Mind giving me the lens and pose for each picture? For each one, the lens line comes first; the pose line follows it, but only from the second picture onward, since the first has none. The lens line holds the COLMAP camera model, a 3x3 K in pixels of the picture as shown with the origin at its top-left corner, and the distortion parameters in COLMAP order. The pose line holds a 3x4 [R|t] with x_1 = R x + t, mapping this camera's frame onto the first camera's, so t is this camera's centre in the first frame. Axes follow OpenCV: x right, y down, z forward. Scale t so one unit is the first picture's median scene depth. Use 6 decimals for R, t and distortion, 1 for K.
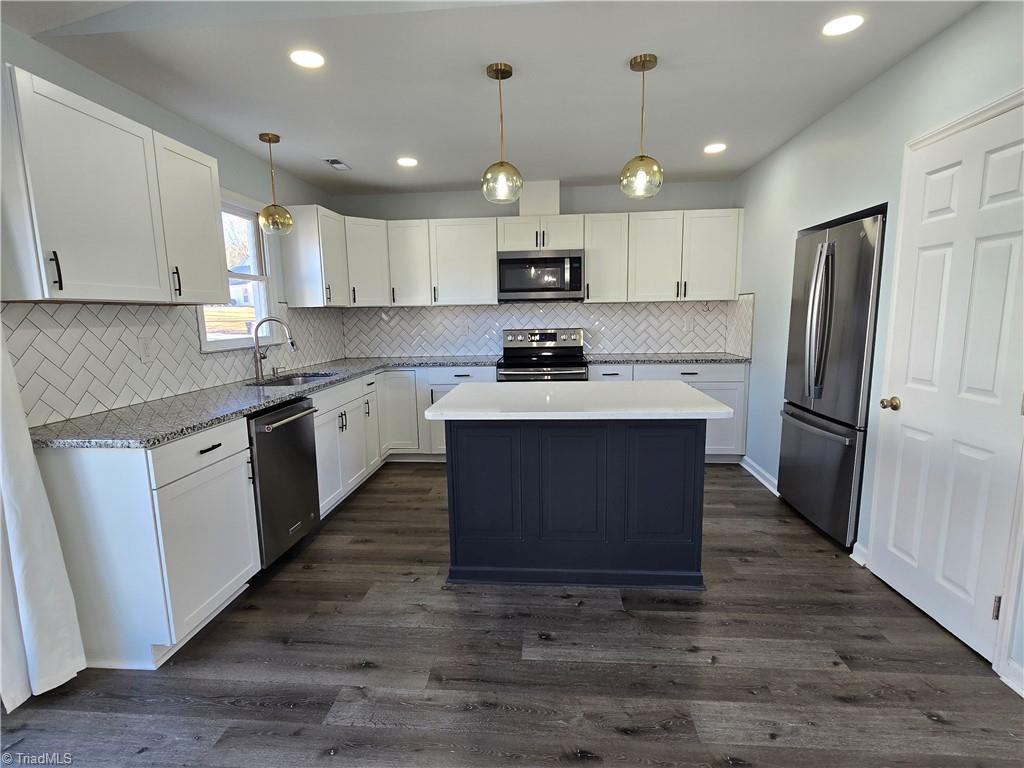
lens RADIAL K [[520.1, 0, 507.5], [0, 520.1, 394.5], [0, 0, 1]] dist [-0.005511, -0.000353]
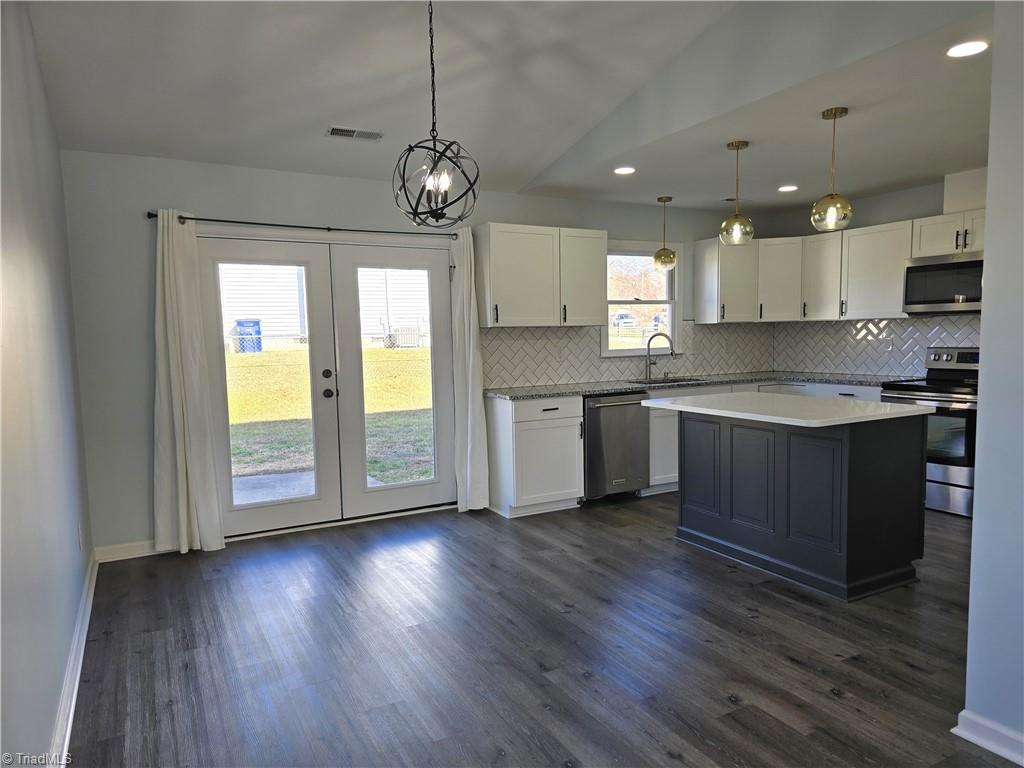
lens RADIAL K [[674.1, 0, 514.8], [0, 674.1, 404.1], [0, 0, 1]] dist [0.001878, -0.000795]
pose [[0.546192, 0.094708, -0.832289, 0.743536], [-0.117908, 0.992388, 0.035549, 0.010812], [0.829320, 0.078716, 0.553201, -0.214452]]
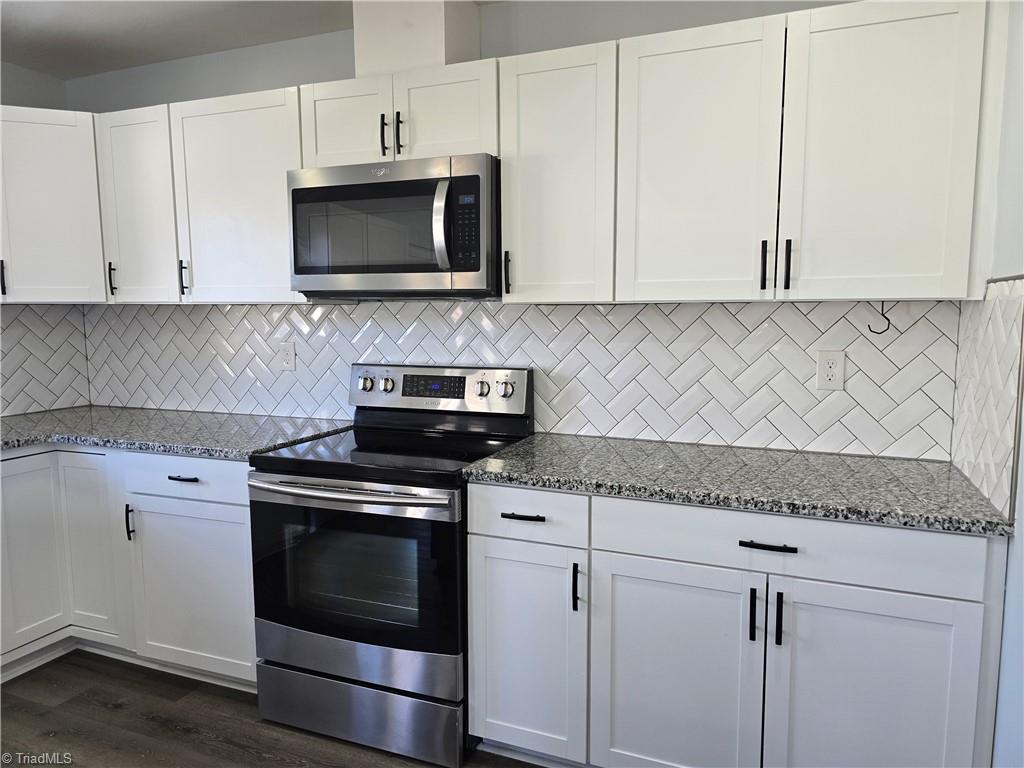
lens RADIAL K [[682.9, 0, 515.5], [0, 682.9, 385.1], [0, 0, 1]] dist [0.070730, -0.065368]
pose [[0.956927, 0.048266, -0.286287, 0.378910], [-0.062359, 0.997239, -0.040311, -0.125875], [0.283551, 0.056427, 0.957296, 0.686374]]
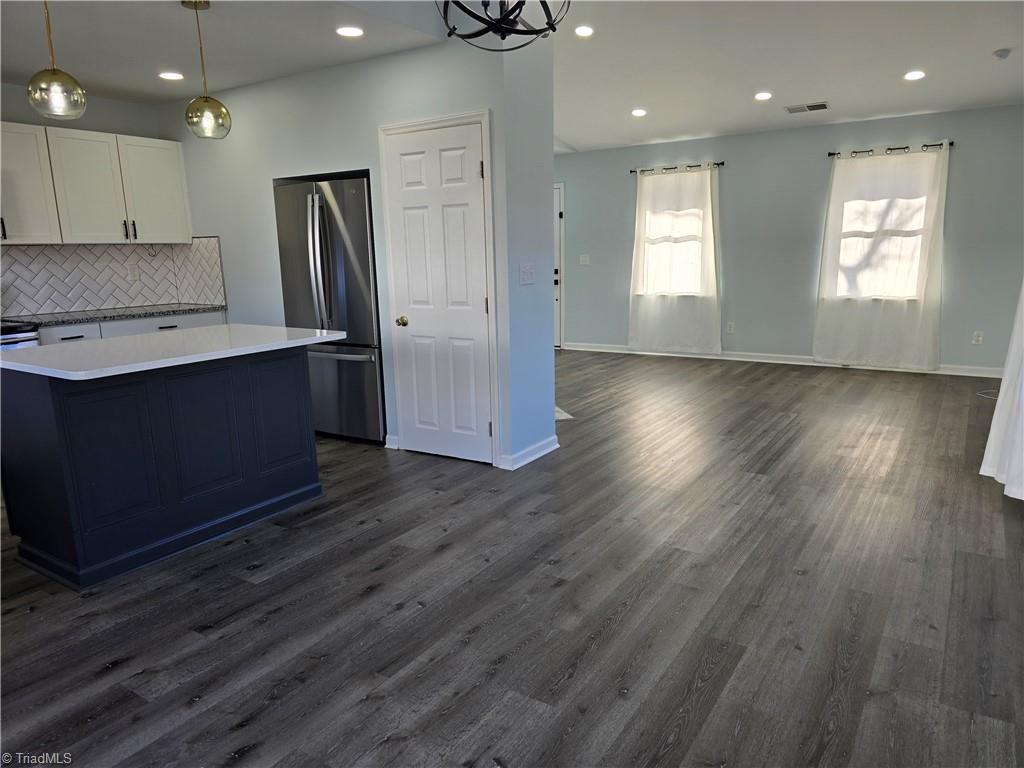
lens RADIAL K [[685.1, 0, 512.2], [0, 685.1, 393.7], [0, 0, 1]] dist [0.069303, -0.063627]
pose [[0.481409, -0.174432, 0.858964, -0.472501], [0.149850, 0.981948, 0.115422, 0.026143], [-0.863592, 0.073151, 0.498857, -0.095482]]
